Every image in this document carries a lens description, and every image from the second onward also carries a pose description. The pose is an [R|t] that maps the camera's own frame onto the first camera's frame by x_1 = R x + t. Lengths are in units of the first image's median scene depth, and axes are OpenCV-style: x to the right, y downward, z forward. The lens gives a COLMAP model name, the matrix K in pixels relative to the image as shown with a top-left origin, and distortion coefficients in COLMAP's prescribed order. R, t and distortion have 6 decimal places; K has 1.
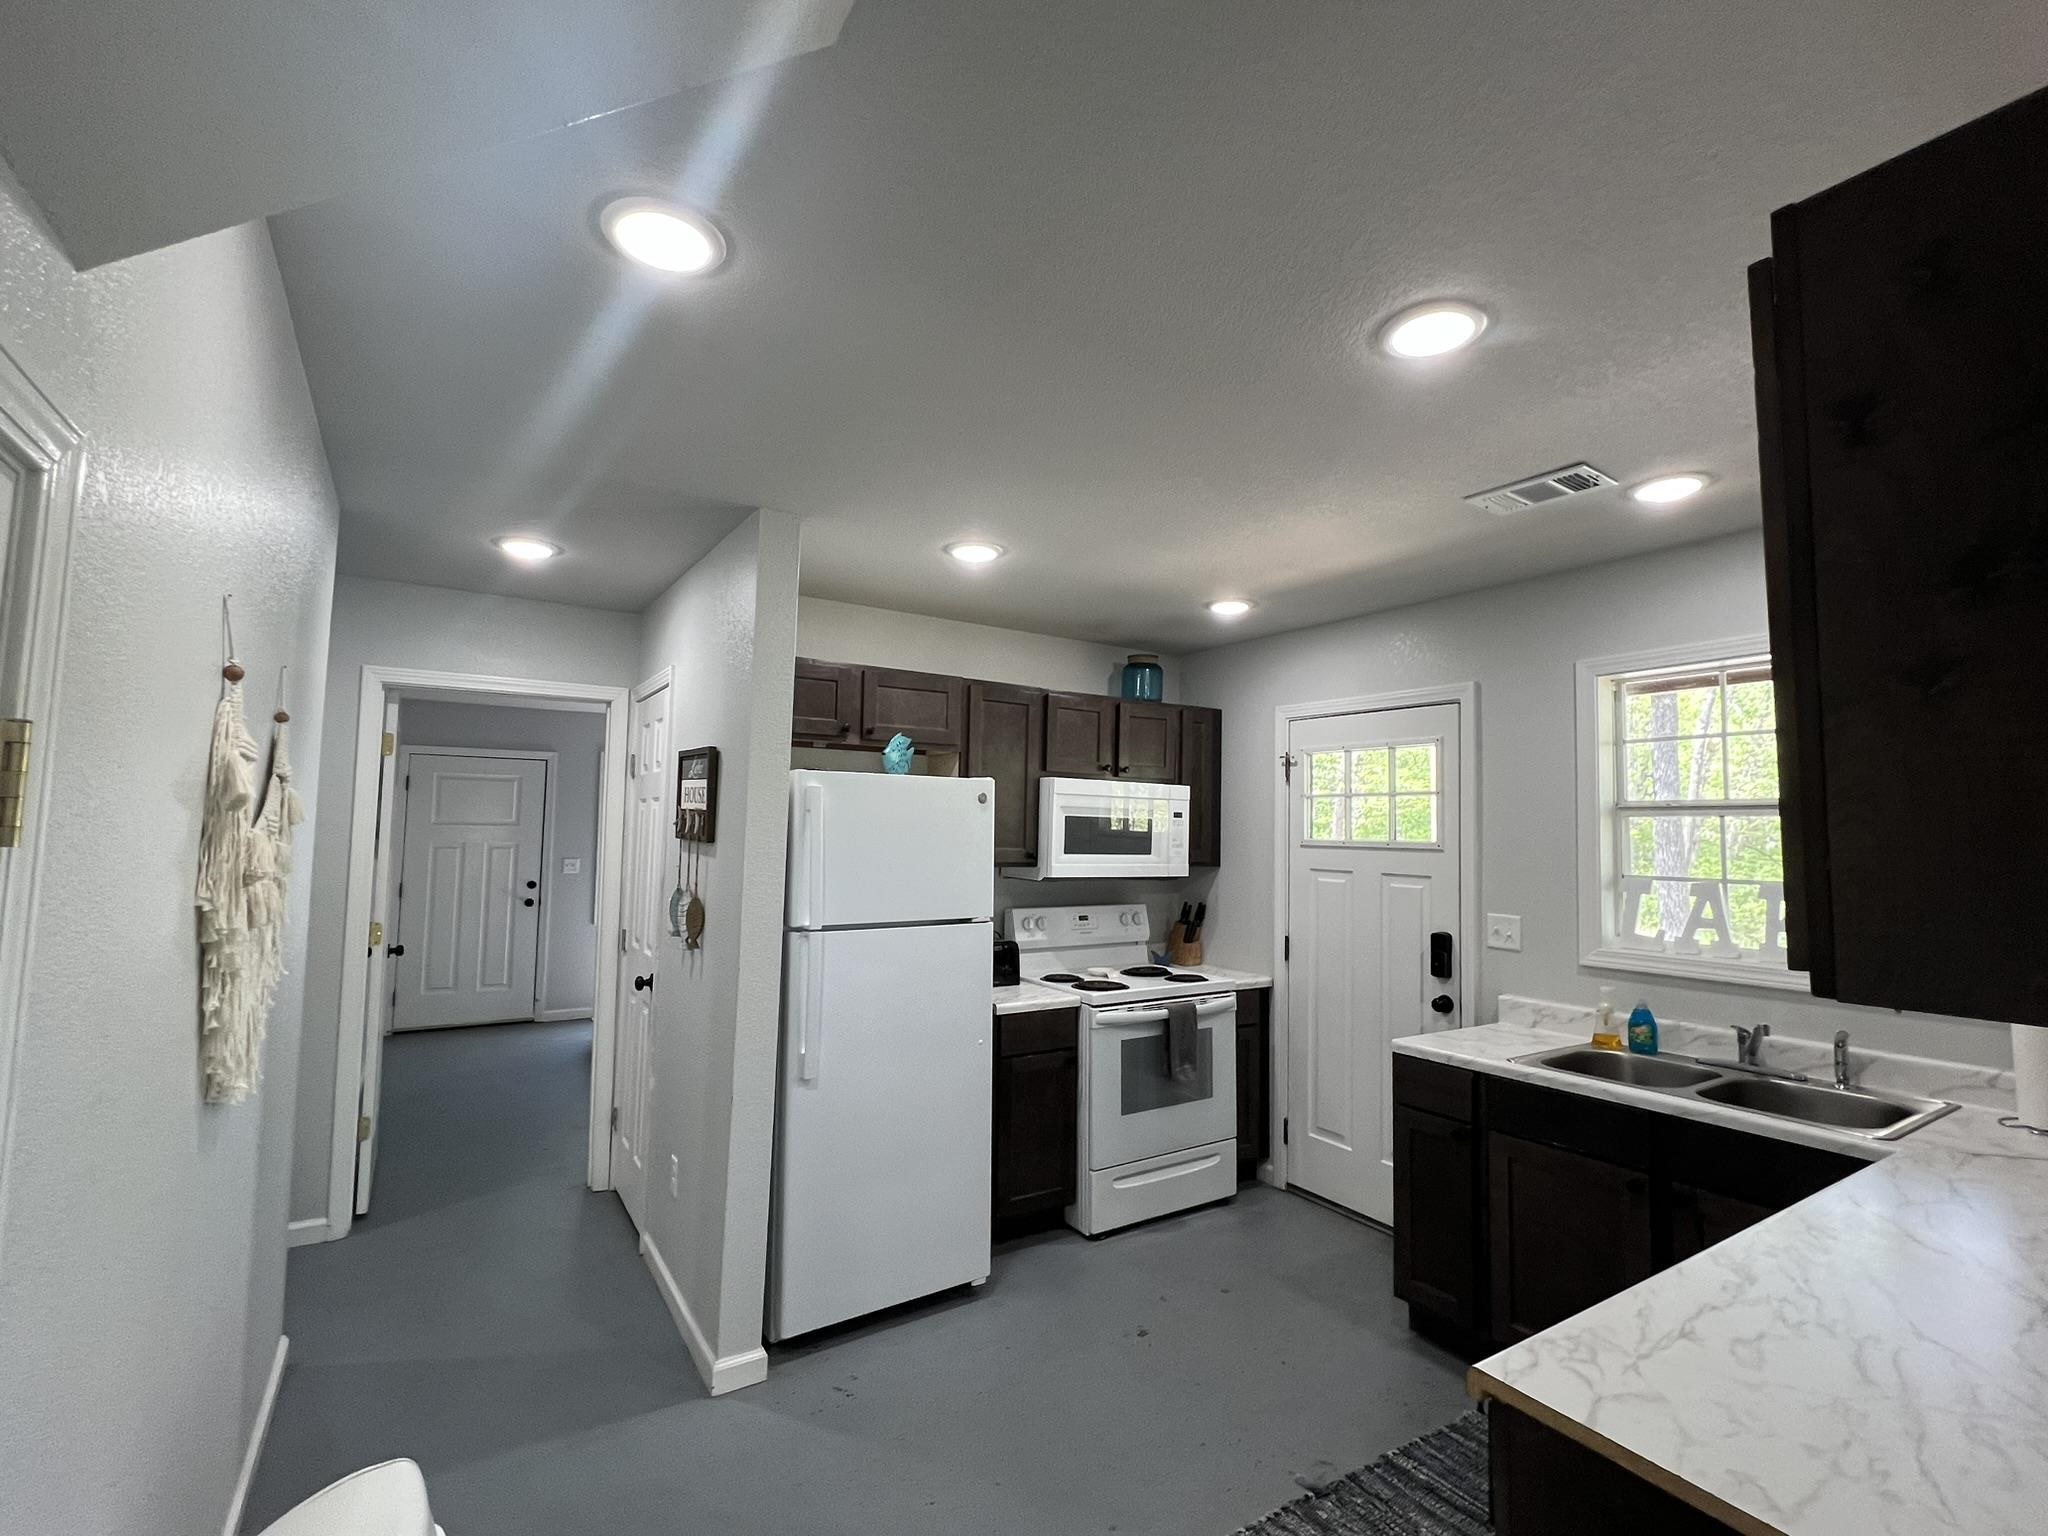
lens RADIAL K [[895.6, 0, 1019.4], [0, 895.6, 773.8], [0, 0, 1]] dist [-0.013164, -0.000104]
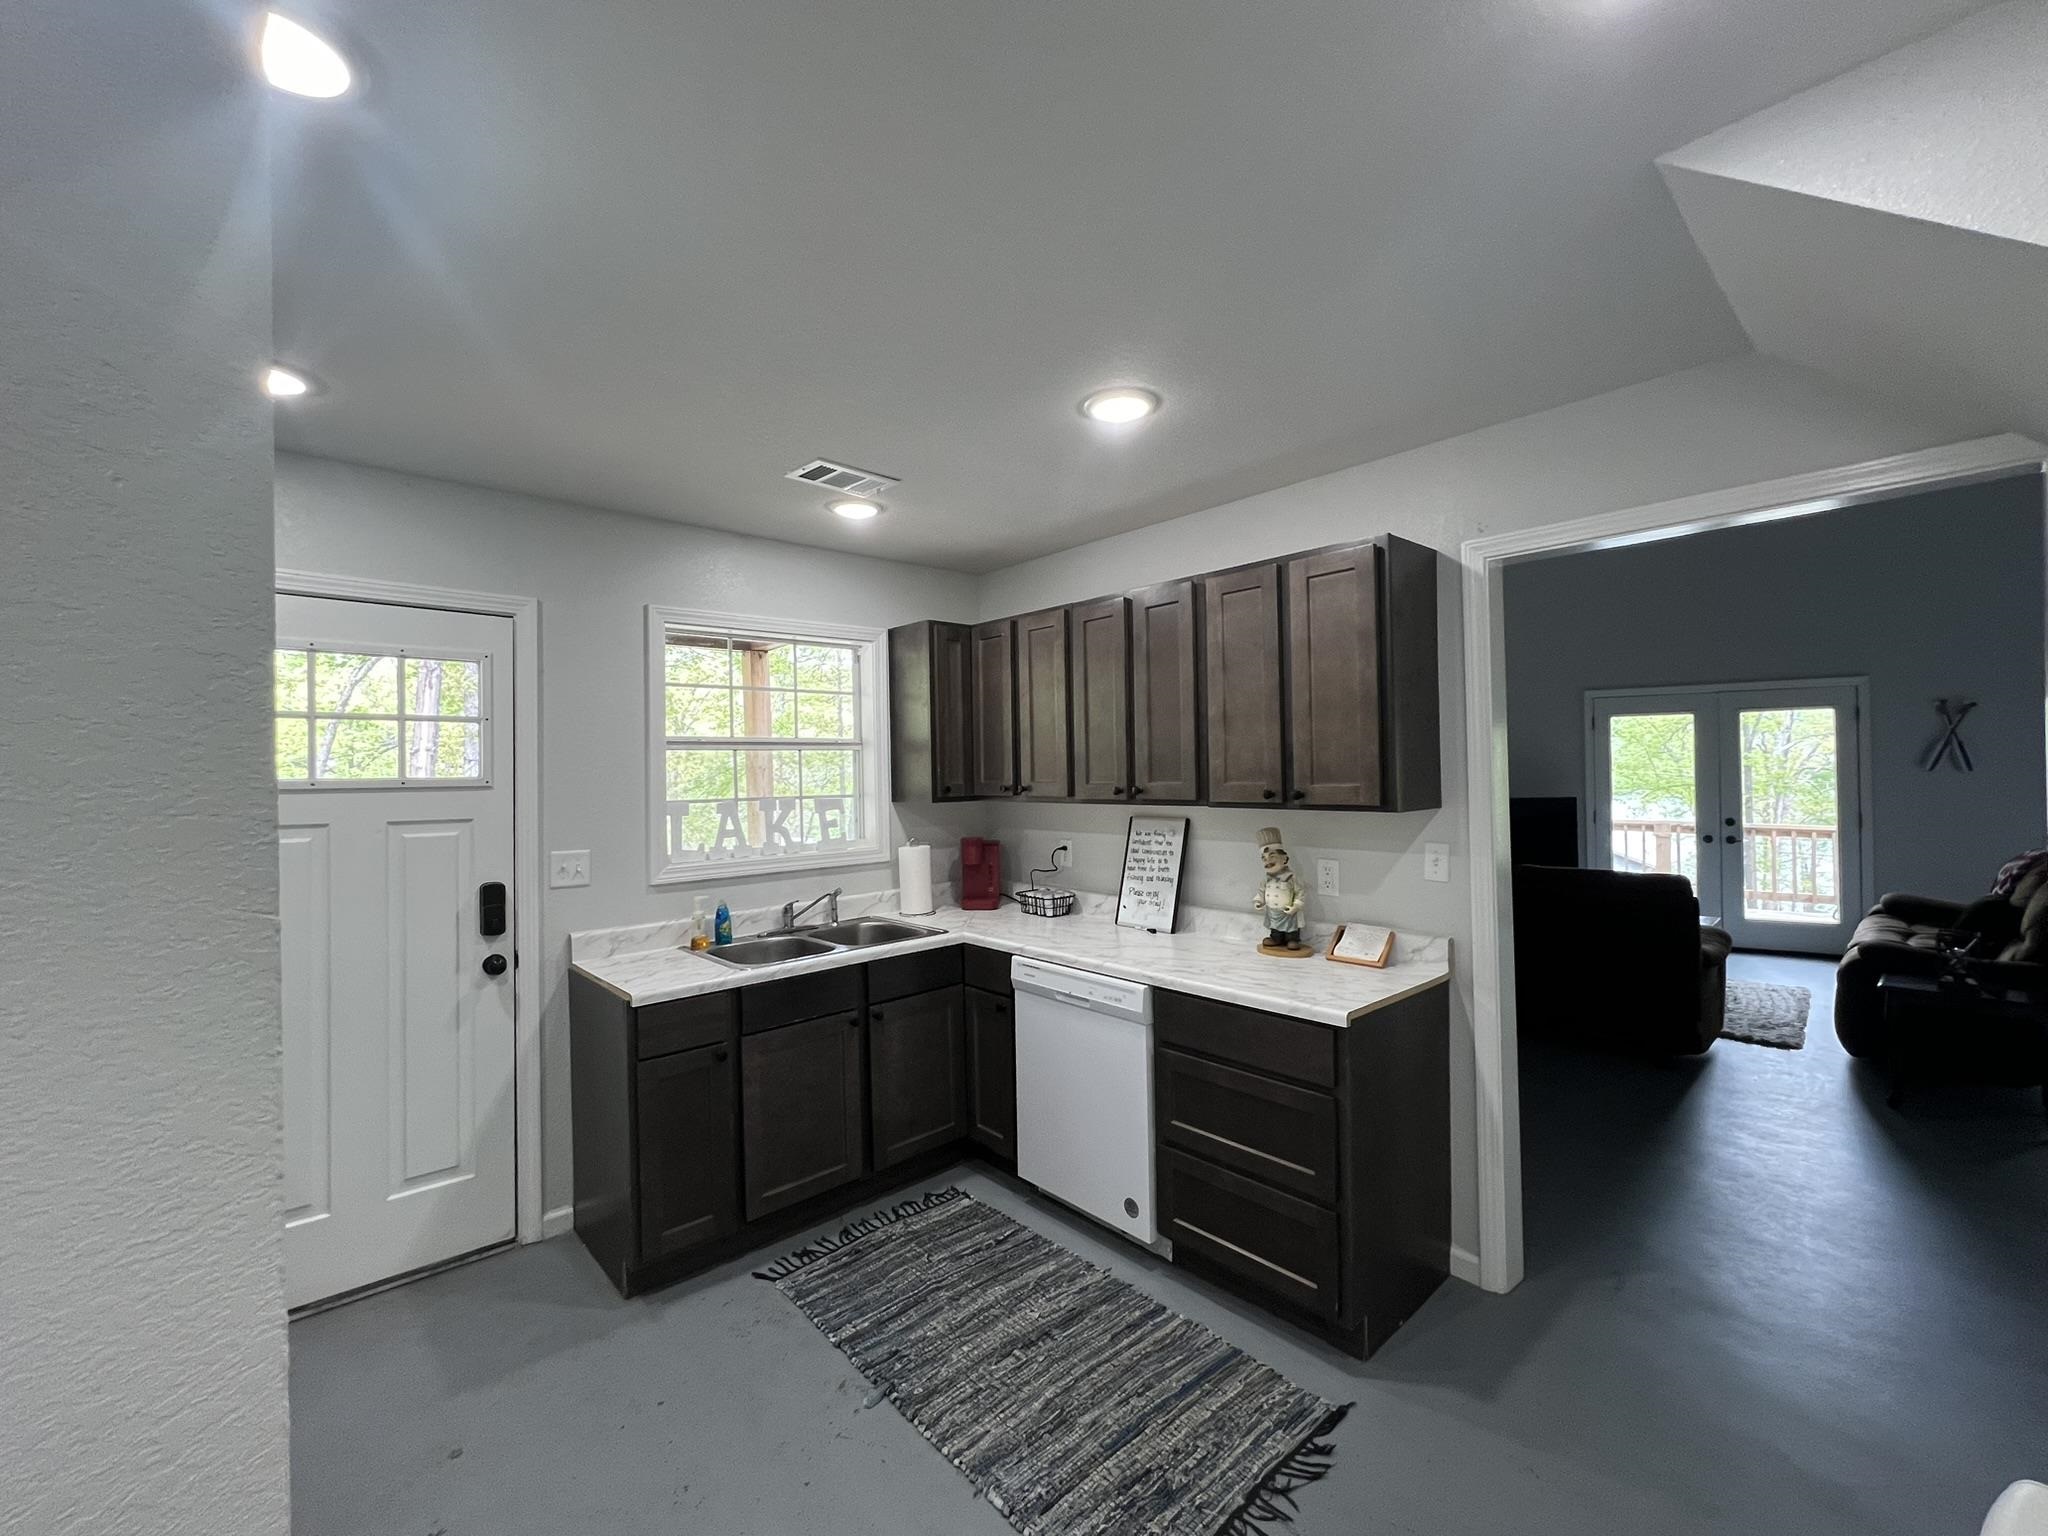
lens RADIAL K [[821.5, 0, 1041.8], [0, 821.5, 773.5], [0, 0, 1]] dist [-0.002779, 0.000884]
pose [[-0.154568, -0.019467, 0.987790, -0.441641], [-0.053285, 0.998515, 0.011340, 0.041593], [-0.986544, -0.050882, -0.155376, 0.700882]]
